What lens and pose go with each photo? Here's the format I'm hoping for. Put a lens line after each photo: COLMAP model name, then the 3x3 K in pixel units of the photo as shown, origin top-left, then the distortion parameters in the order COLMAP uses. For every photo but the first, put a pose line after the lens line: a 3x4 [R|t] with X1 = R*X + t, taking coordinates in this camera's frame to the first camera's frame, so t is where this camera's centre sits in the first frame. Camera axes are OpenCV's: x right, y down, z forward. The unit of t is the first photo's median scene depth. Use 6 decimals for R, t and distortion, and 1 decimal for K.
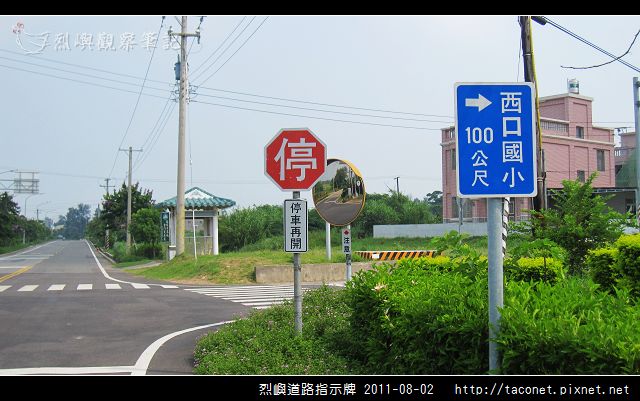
lens RADIAL K [[872.3, 0, 320.0], [0, 872.3, 200.5], [0, 0, 1]] dist [-0.153148, 0.041415]
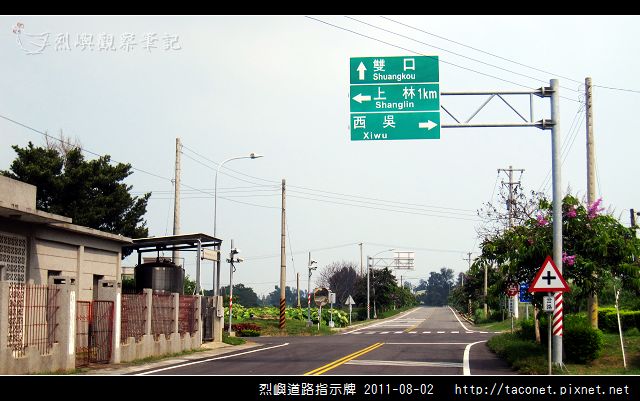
lens RADIAL K [[1042.0, 0, 320.0], [0, 1042.0, 200.5], [0, 0, 1]] dist [0.021258, 0.015227]
pose [[0.926215, -0.026740, -0.376046, 0.091090], [0.005547, 0.998340, -0.057328, -0.017049], [0.376955, 0.051012, 0.924826, -0.351943]]
